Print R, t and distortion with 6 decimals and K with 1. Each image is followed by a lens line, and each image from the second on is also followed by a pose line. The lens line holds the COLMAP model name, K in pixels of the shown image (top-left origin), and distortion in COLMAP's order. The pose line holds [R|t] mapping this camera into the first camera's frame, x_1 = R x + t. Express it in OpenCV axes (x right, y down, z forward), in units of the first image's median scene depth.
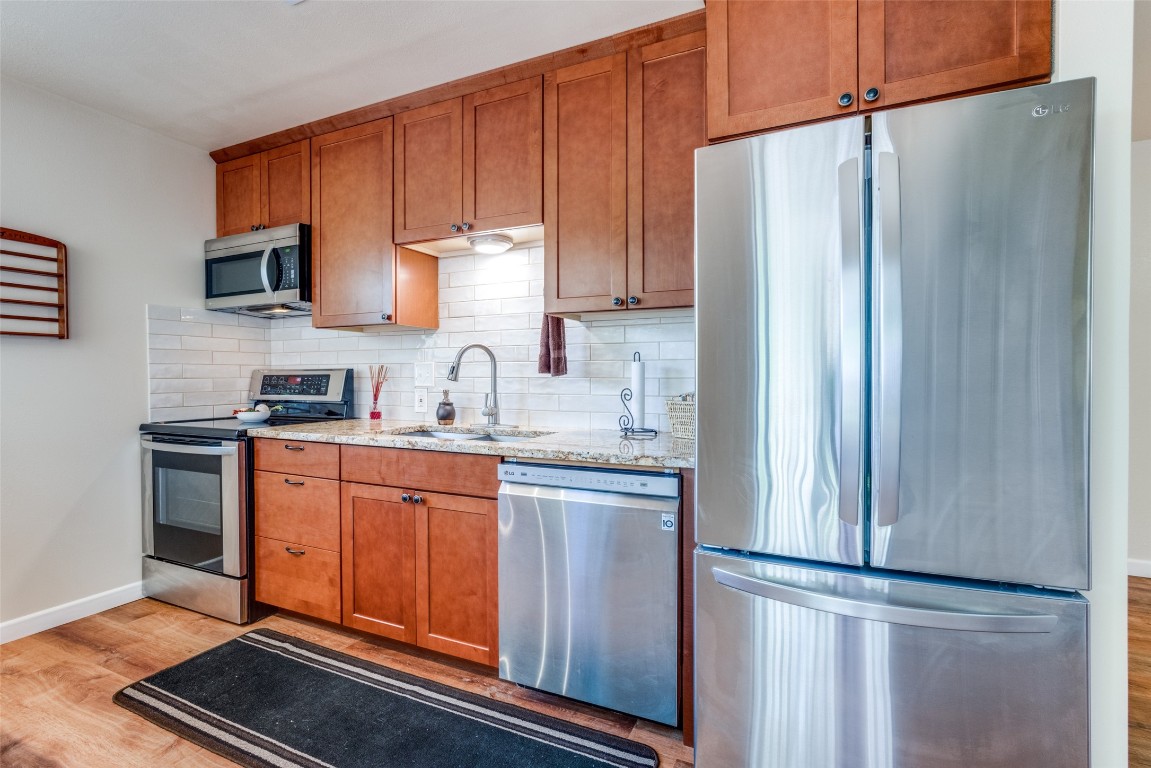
lens RADIAL K [[491.6, 0, 578.0], [0, 491.6, 383.1], [0, 0, 1]] dist [0.000165, 0.000294]
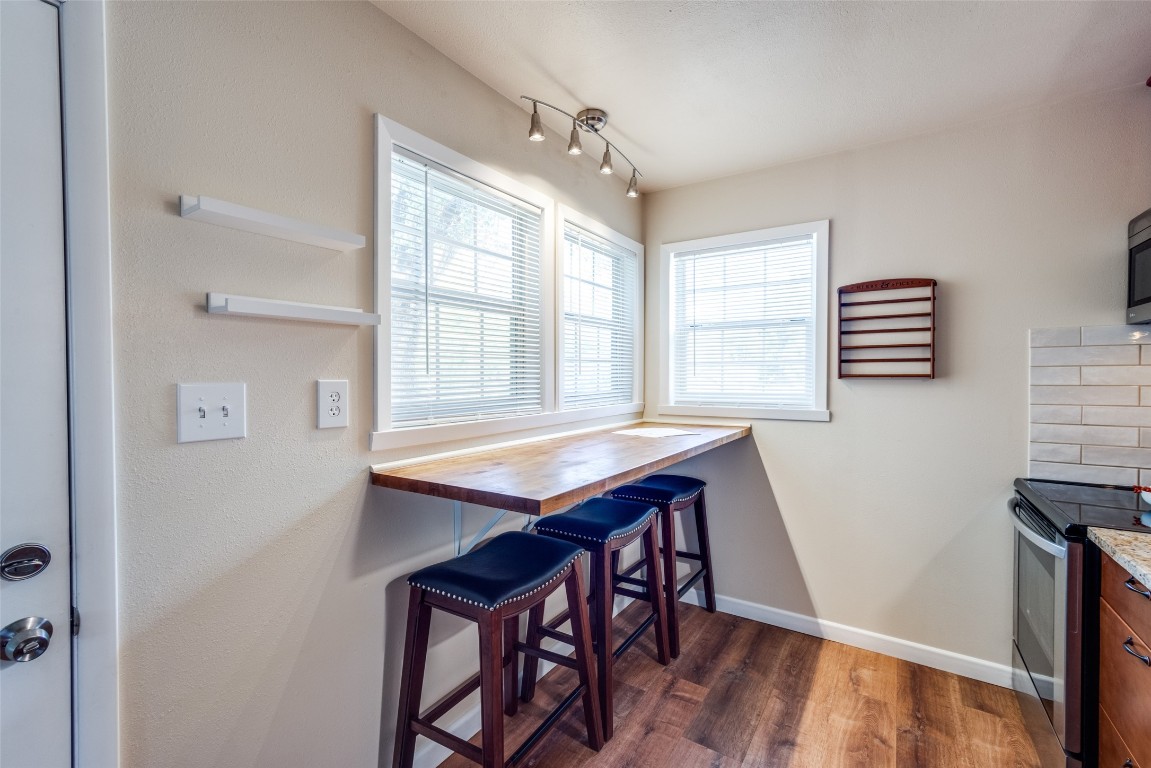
lens RADIAL K [[505.0, 0, 571.5], [0, 505.0, 385.9], [0, 0, 1]] dist [0.000095, 0.007708]
pose [[-0.165734, 0.025061, -0.985852, 0.069465], [-0.008883, 0.999599, 0.026904, -0.095561], [0.986130, 0.013217, -0.165445, 0.455226]]
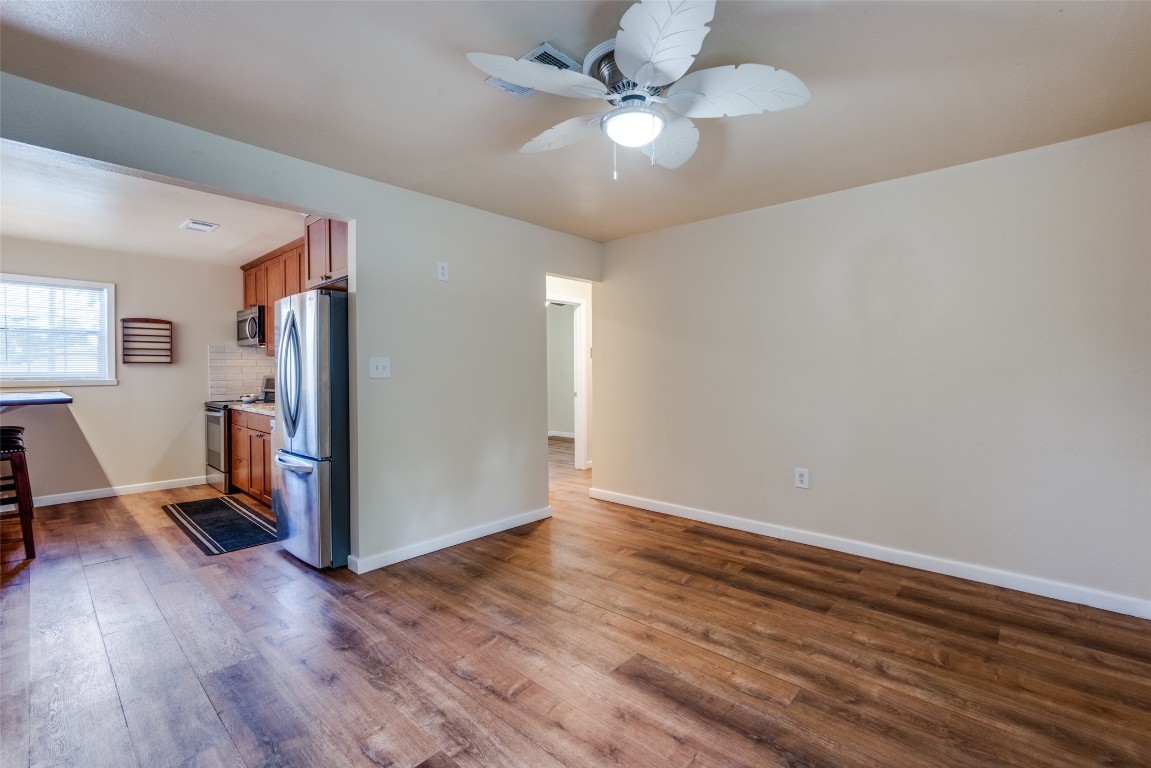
lens RADIAL K [[510.1, 0, 591.1], [0, 510.1, 376.6], [0, 0, 1]] dist [-0.019033, 0.012992]
pose [[0.950884, 0.001231, -0.309544, 1.532272], [-0.001352, 0.999999, -0.000175, -0.032622], [0.309543, 0.000585, 0.950885, -0.632454]]
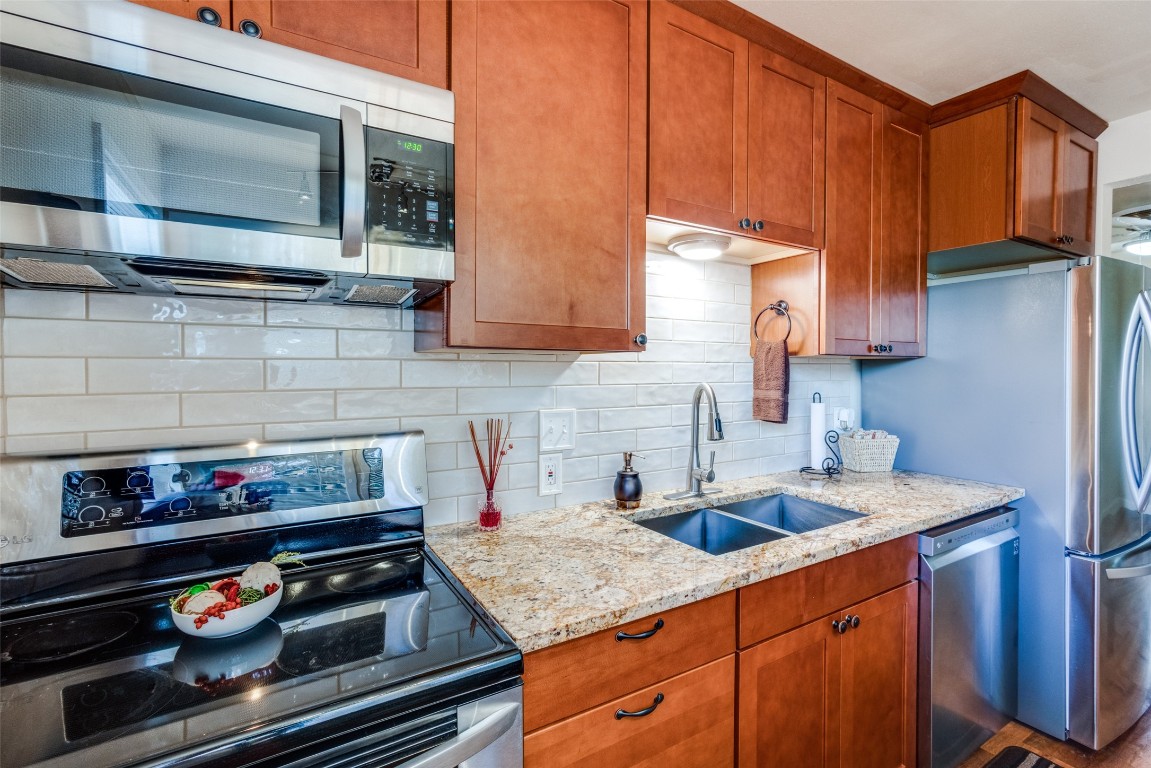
lens RADIAL K [[500.5, 0, 575.5], [0, 500.5, 384.0], [0, 0, 1]] dist [-0.000595, 0.000007]
pose [[0.596615, -0.020412, 0.802268, -0.892731], [0.014678, 0.999787, 0.014522, -0.092524], [-0.802393, 0.003112, 0.596788, 0.706447]]
